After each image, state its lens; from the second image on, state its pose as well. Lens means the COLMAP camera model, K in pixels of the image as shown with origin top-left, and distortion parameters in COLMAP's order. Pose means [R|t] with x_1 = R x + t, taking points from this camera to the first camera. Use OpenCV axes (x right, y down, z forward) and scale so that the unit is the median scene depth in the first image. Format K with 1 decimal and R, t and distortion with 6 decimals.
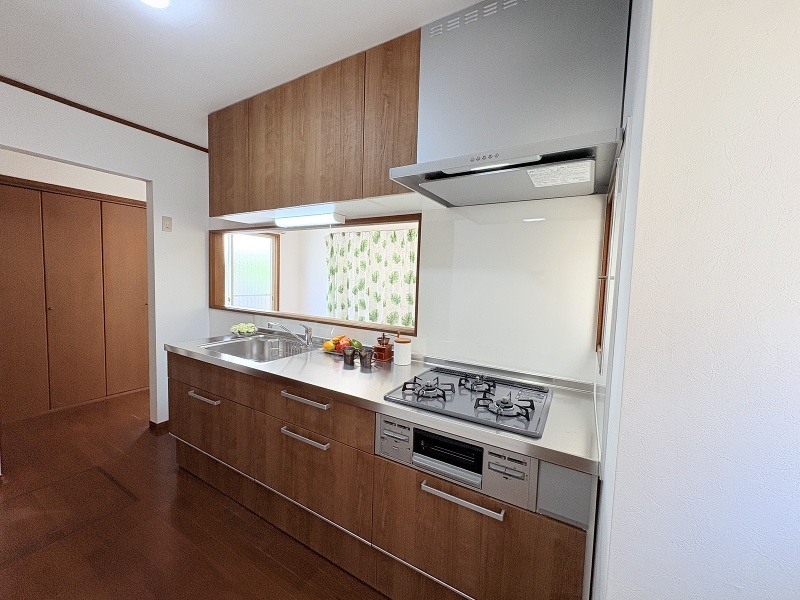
lens RADIAL K [[316.3, 0, 399.9], [0, 316.3, 299.9], [0, 0, 1]] dist [0.000368, 0.000106]
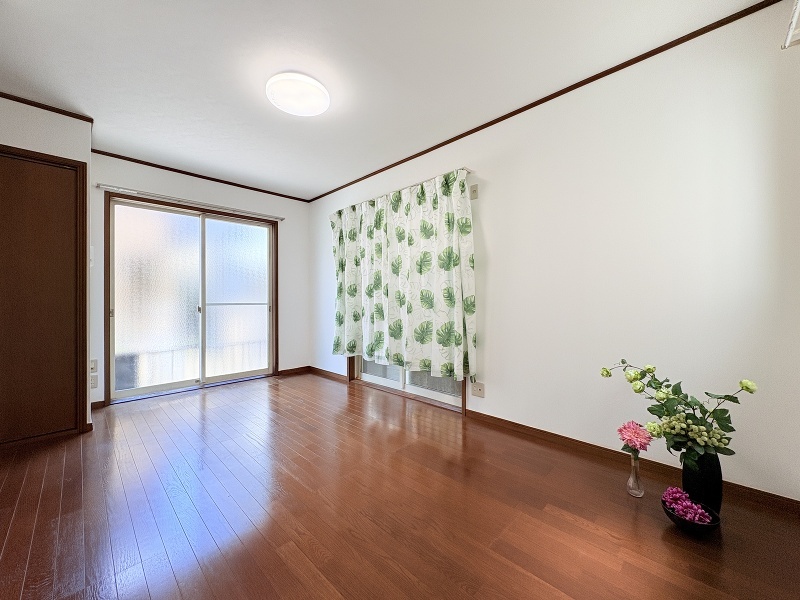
lens RADIAL K [[316.3, 0, 399.5], [0, 316.3, 300.1], [0, 0, 1]] dist [0.000368, 0.000106]
pose [[0.967518, -0.037110, -0.250064, 0.078075], [0.018958, 0.997032, -0.074613, 0.039002], [0.252091, 0.067449, 0.965350, 0.409543]]
